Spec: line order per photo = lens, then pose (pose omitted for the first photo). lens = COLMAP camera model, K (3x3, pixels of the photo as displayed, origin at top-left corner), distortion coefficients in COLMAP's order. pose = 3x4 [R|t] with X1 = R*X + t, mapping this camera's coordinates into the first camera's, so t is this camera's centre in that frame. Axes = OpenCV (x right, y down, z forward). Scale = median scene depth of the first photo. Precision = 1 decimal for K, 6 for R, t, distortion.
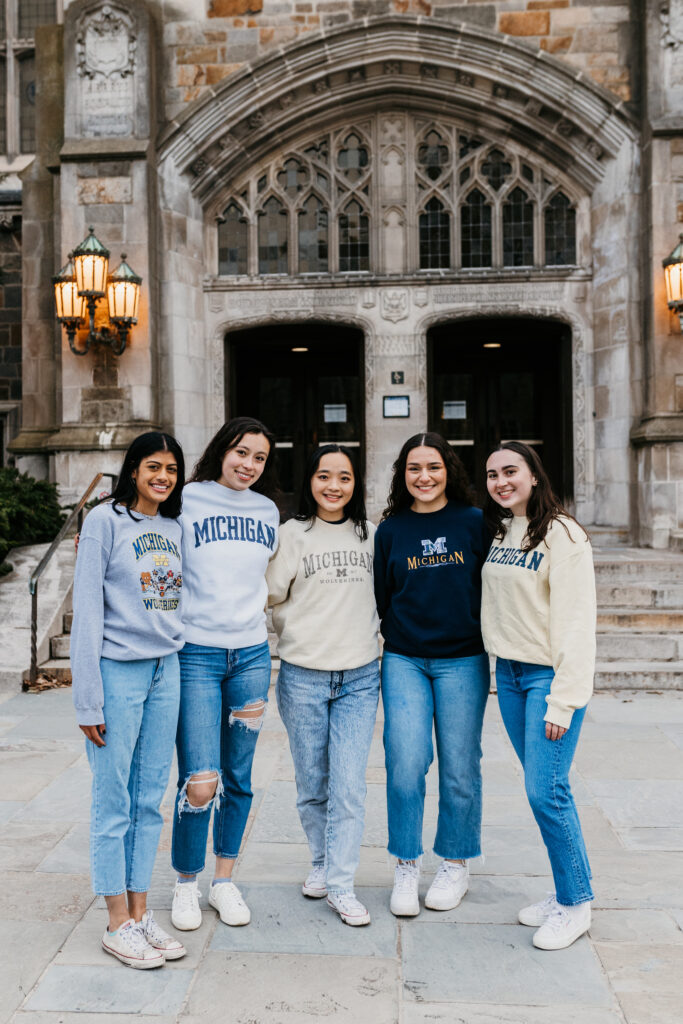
lens RADIAL K [[1028.8, 0, 282.8], [0, 1028.8, 483.6], [0, 0, 1]] dist [-0.006005, 0.015259]
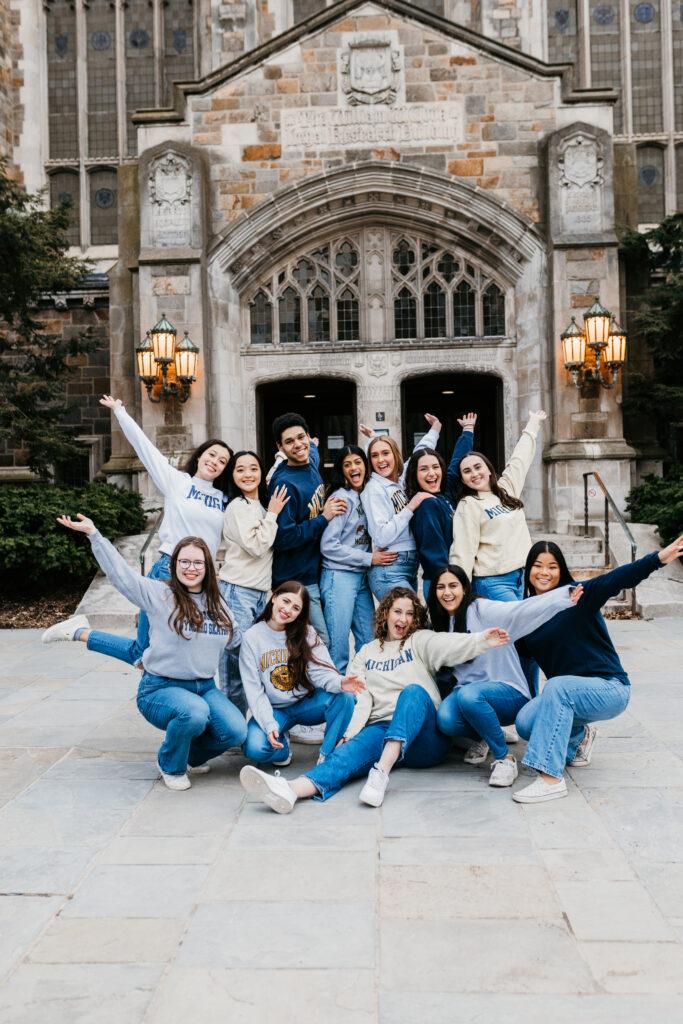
lens RADIAL K [[989.7, 0, 324.5], [0, 989.7, 510.4], [0, 0, 1]] dist [-0.001119, 0.000586]
pose [[0.998864, -0.012952, 0.045862, -0.028816], [0.012892, 0.999916, 0.001598, 0.022587], [-0.045878, -0.001005, 0.998947, -0.355144]]
